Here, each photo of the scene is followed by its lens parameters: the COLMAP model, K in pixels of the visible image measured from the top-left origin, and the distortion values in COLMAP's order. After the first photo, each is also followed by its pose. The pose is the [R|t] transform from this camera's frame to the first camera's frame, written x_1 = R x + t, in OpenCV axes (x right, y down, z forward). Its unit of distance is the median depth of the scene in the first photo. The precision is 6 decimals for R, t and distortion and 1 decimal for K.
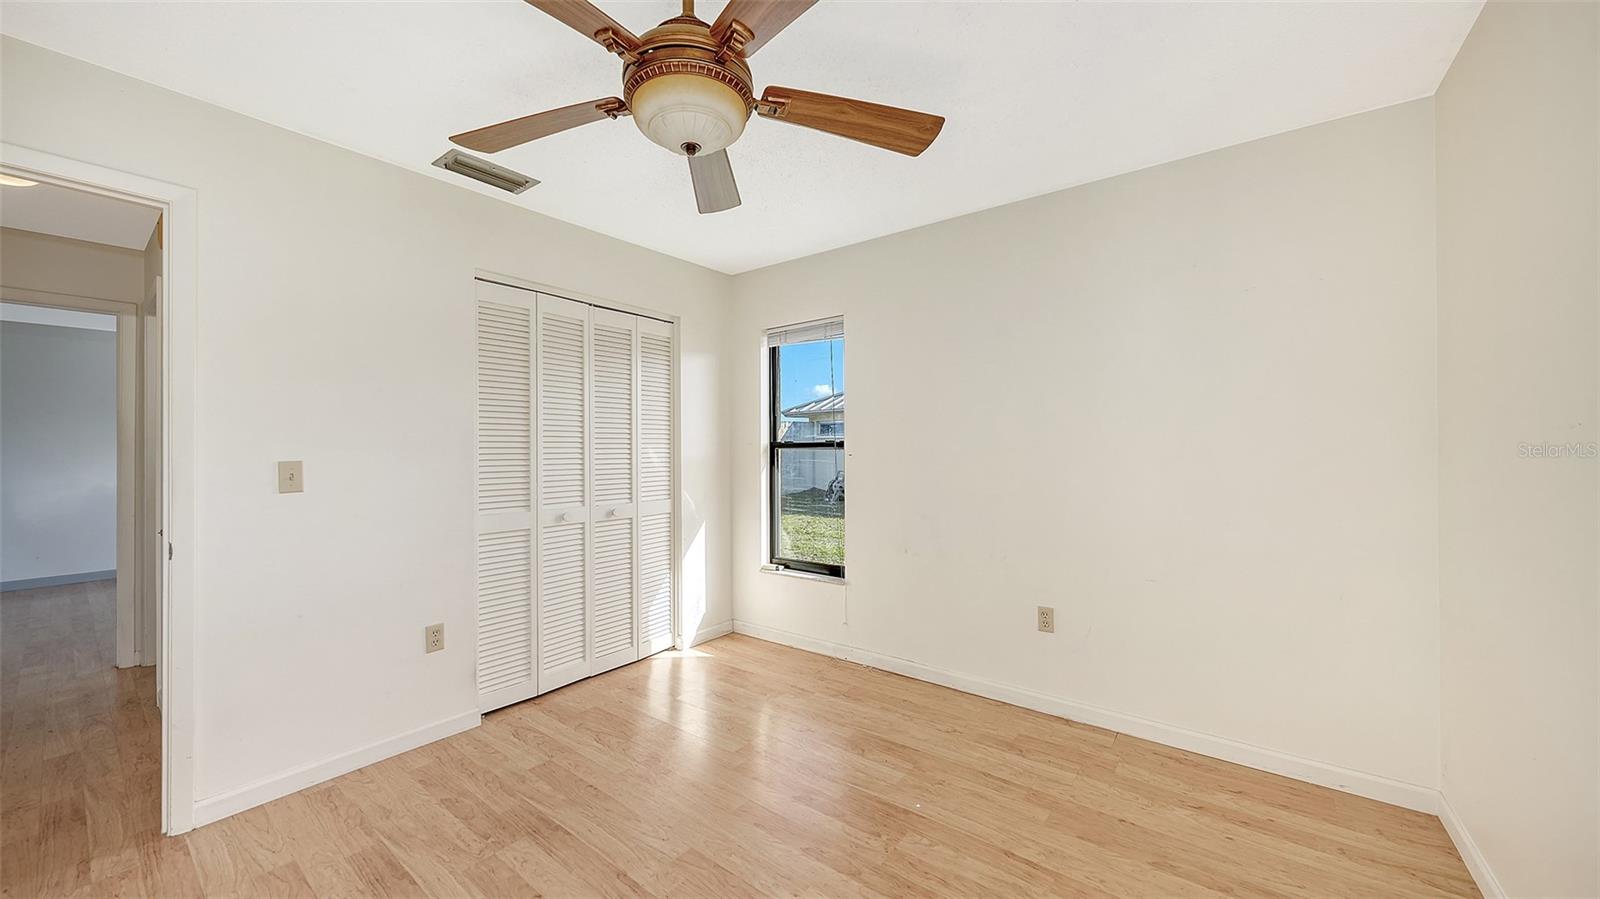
lens RADIAL K [[578.2, 0, 790.7], [0, 578.2, 446.4], [0, 0, 1]] dist [0.001230, -0.000136]
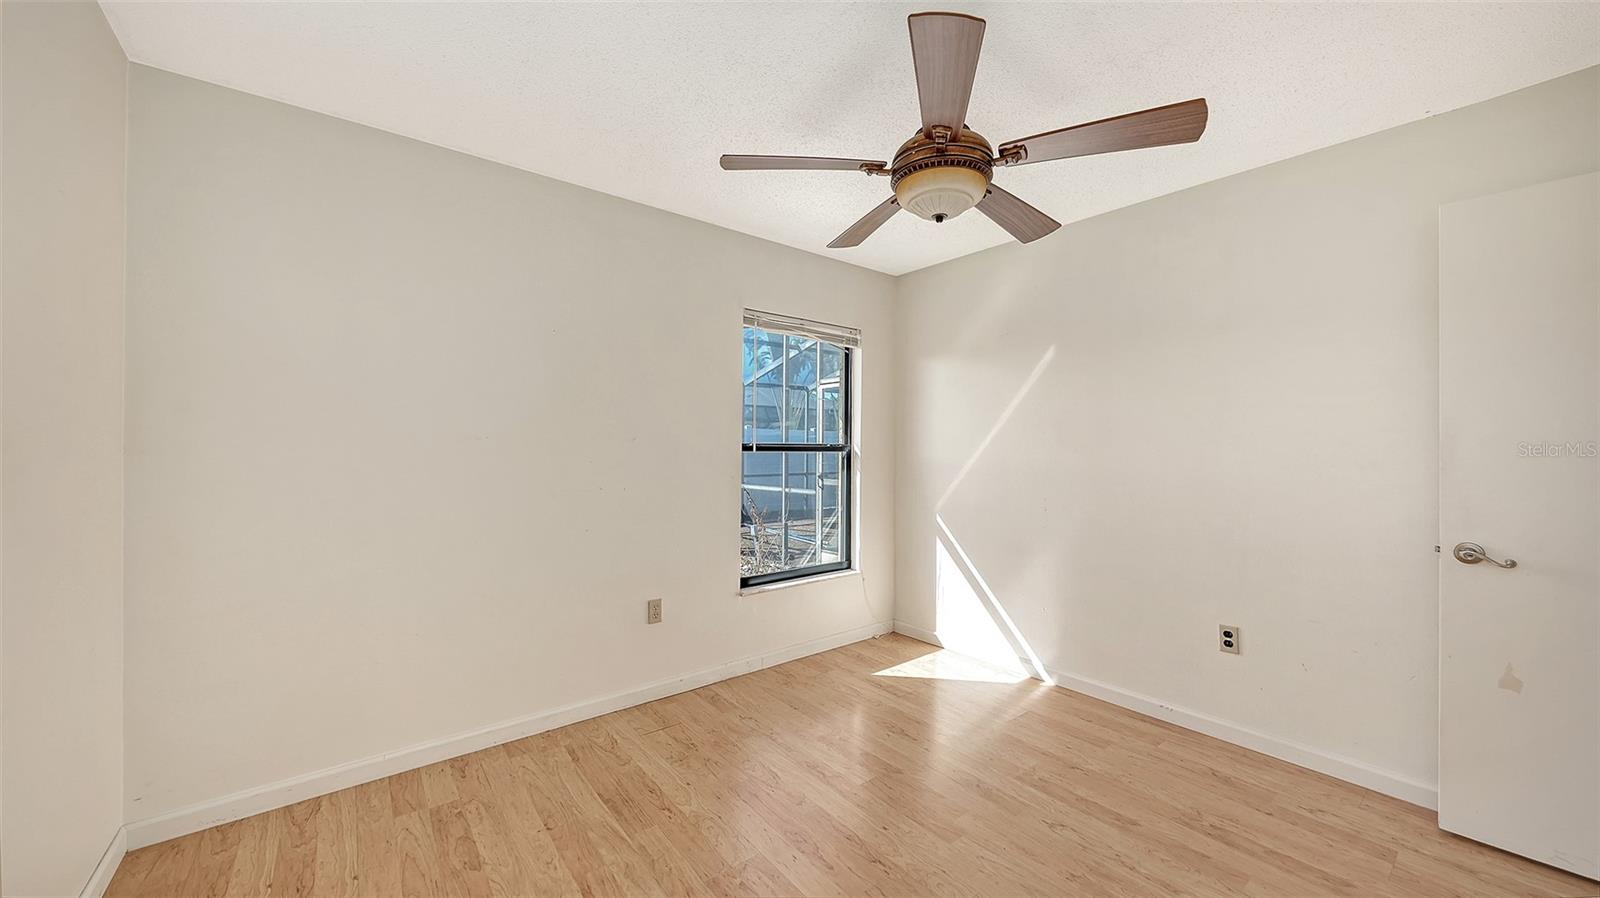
lens RADIAL K [[578.2, 0, 790.7], [0, 578.2, 445.9], [0, 0, 1]] dist [0.001230, -0.000136]
pose [[-0.967156, 0.010637, 0.253962, -0.136711], [0.010578, 0.999943, -0.001600, -0.009775], [-0.253965, 0.001139, -0.967213, 1.278897]]
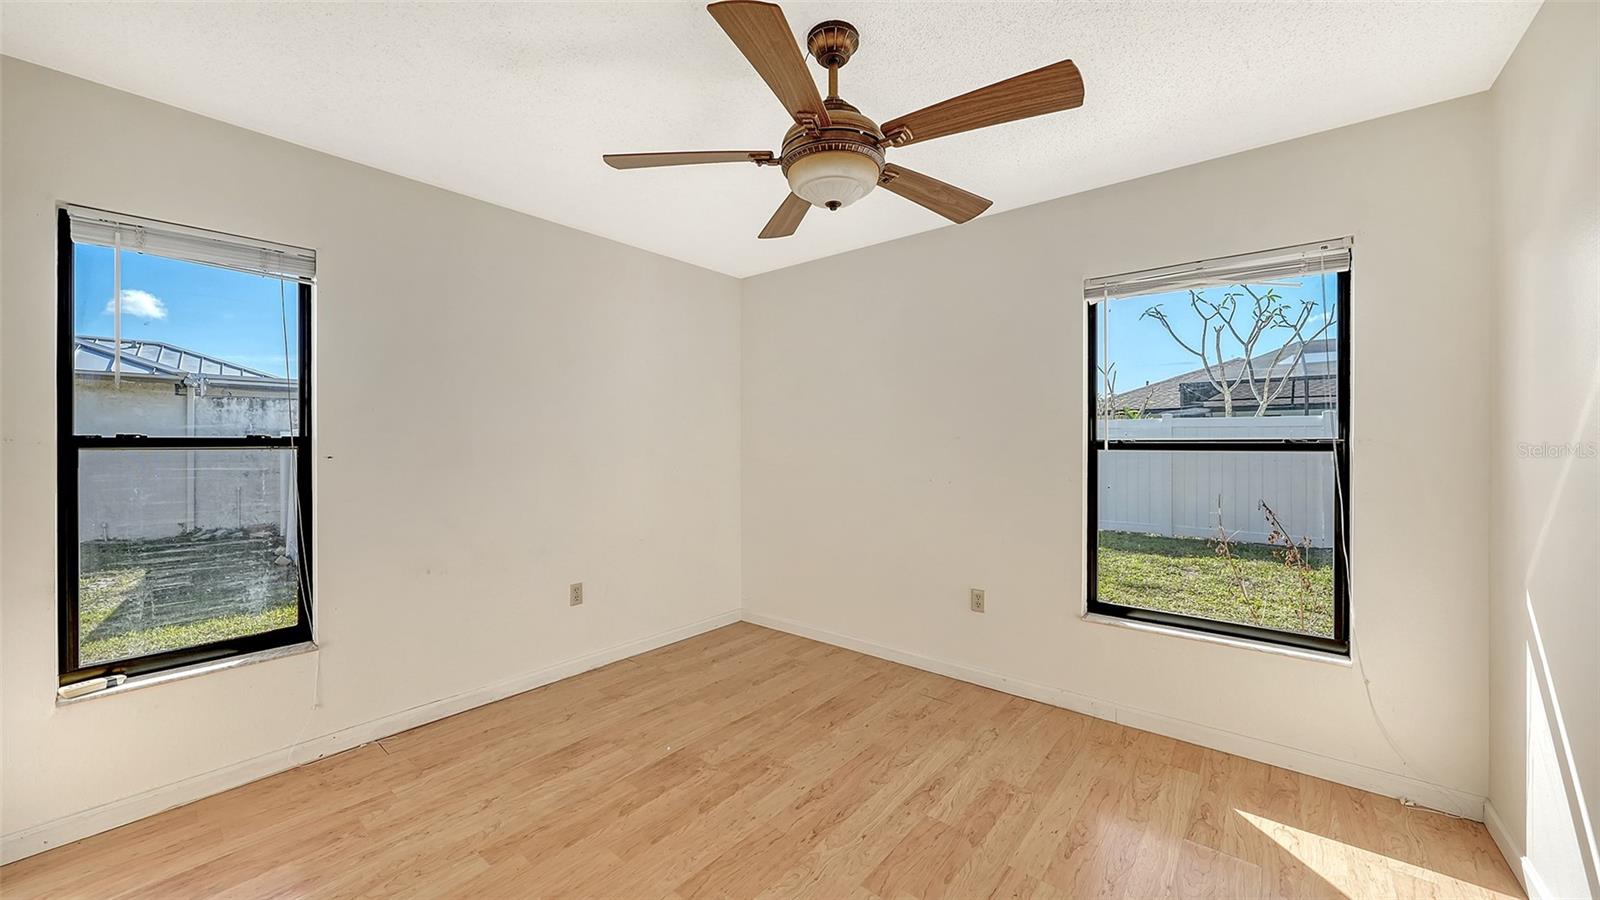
lens RADIAL K [[578.2, 0, 790.7], [0, 578.2, 446.9], [0, 0, 1]] dist [0.001230, -0.000136]
pose [[0.029547, 0.002959, 0.999559, -0.797374], [-0.004452, 0.999986, -0.002829, 0.000528], [-0.999553, -0.004366, 0.029560, 0.588955]]
